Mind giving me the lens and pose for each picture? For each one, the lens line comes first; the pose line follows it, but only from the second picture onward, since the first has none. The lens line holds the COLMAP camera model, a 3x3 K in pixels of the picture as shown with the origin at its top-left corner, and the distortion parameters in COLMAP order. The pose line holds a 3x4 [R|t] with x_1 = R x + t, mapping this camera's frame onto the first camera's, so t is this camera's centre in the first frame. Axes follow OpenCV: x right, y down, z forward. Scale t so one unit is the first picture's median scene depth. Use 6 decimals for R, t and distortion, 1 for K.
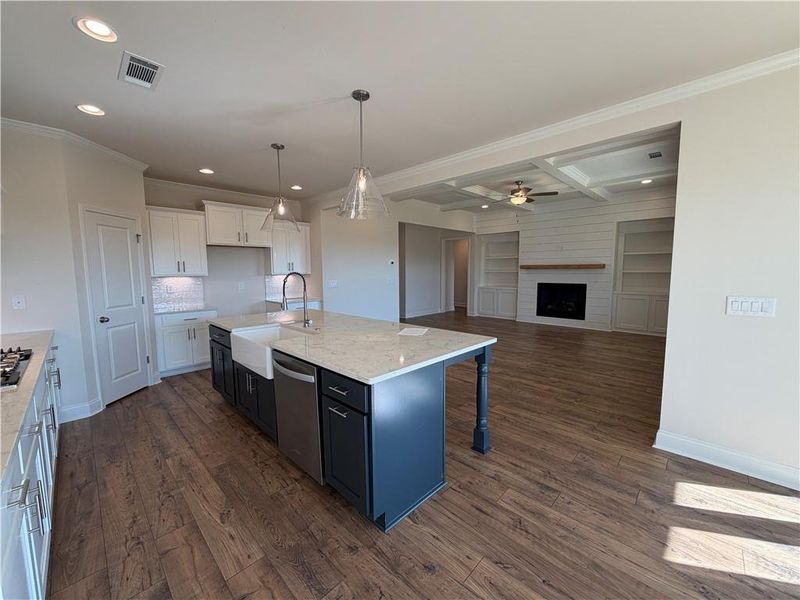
lens RADIAL K [[317.9, 0, 397.4], [0, 317.9, 298.4], [0, 0, 1]] dist [0.002193, -0.000429]
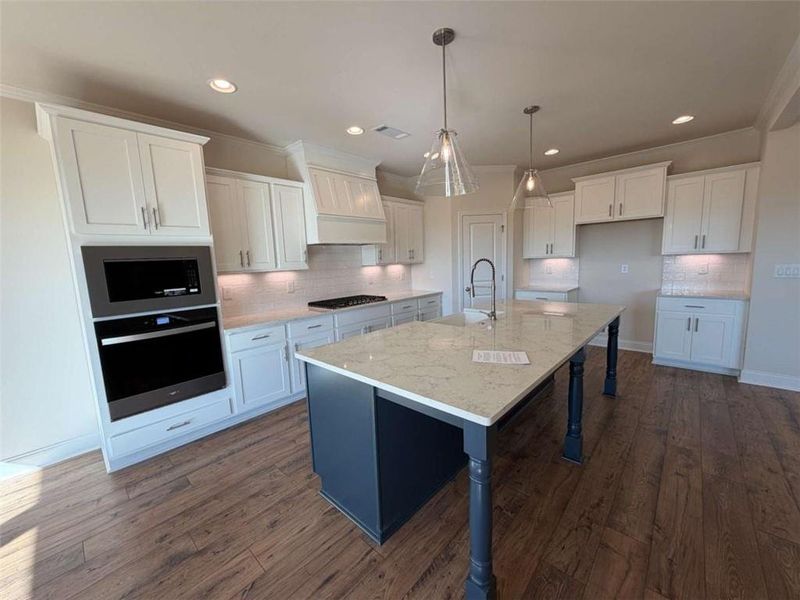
lens RADIAL K [[317.9, 0, 397.2], [0, 317.9, 301.7], [0, 0, 1]] dist [0.002193, -0.000429]
pose [[0.028416, 0.138379, -0.989972, 0.430549], [-0.050594, 0.989301, 0.136833, -0.051169], [0.998315, 0.046199, 0.035113, 0.512651]]
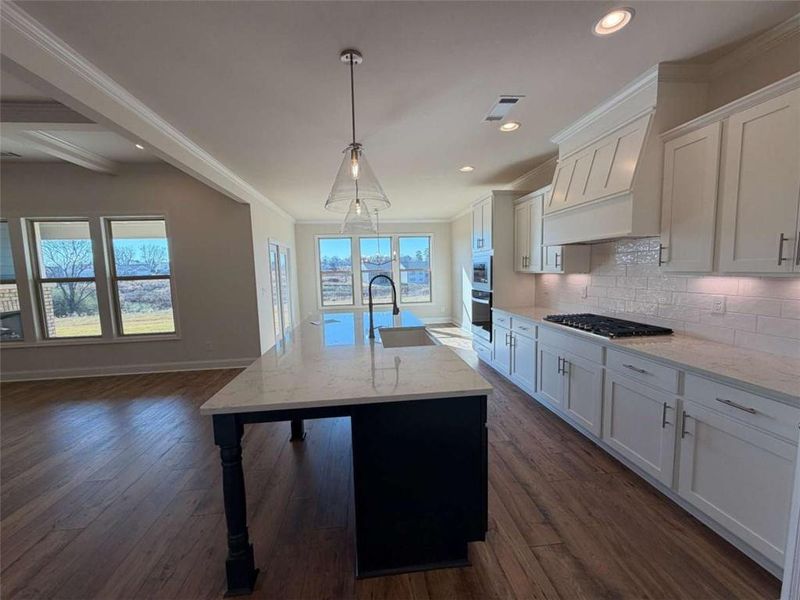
lens RADIAL K [[317.9, 0, 391.7], [0, 317.9, 299.7], [0, 0, 1]] dist [0.002193, -0.000429]
pose [[-0.763566, -0.031267, 0.644973, -0.660958], [0.090833, 0.983695, 0.155221, -0.108430], [-0.639310, 0.177106, -0.748276, 1.192485]]
